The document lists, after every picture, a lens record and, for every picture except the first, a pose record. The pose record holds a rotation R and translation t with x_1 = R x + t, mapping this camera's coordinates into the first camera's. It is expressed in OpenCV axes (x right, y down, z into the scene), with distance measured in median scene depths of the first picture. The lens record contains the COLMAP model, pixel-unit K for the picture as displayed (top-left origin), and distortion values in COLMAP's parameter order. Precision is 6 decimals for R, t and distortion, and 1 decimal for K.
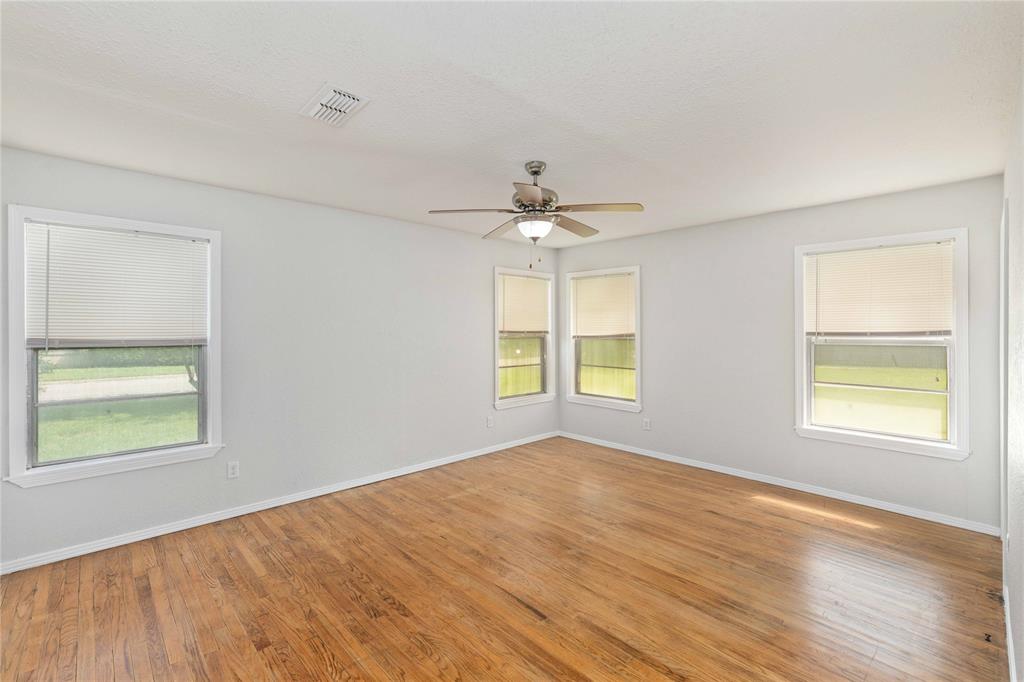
lens RADIAL K [[451.0, 0, 504.0], [0, 451.0, 337.0], [0, 0, 1]] dist [-0.002978, -0.000125]
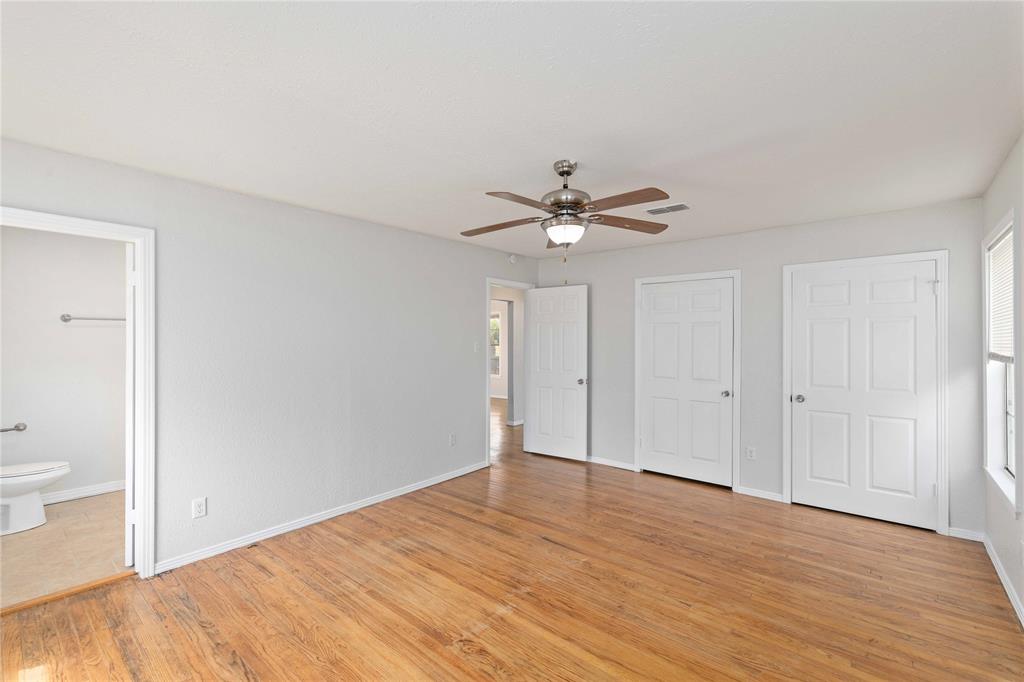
lens RADIAL K [[451.0, 0, 504.0], [0, 451.0, 337.0], [0, 0, 1]] dist [-0.002978, -0.000125]
pose [[-0.994138, -0.001883, -0.108106, 0.306270], [-0.001868, 0.999998, -0.000242, -0.031300], [0.108106, -0.000039, -0.994139, 1.986454]]
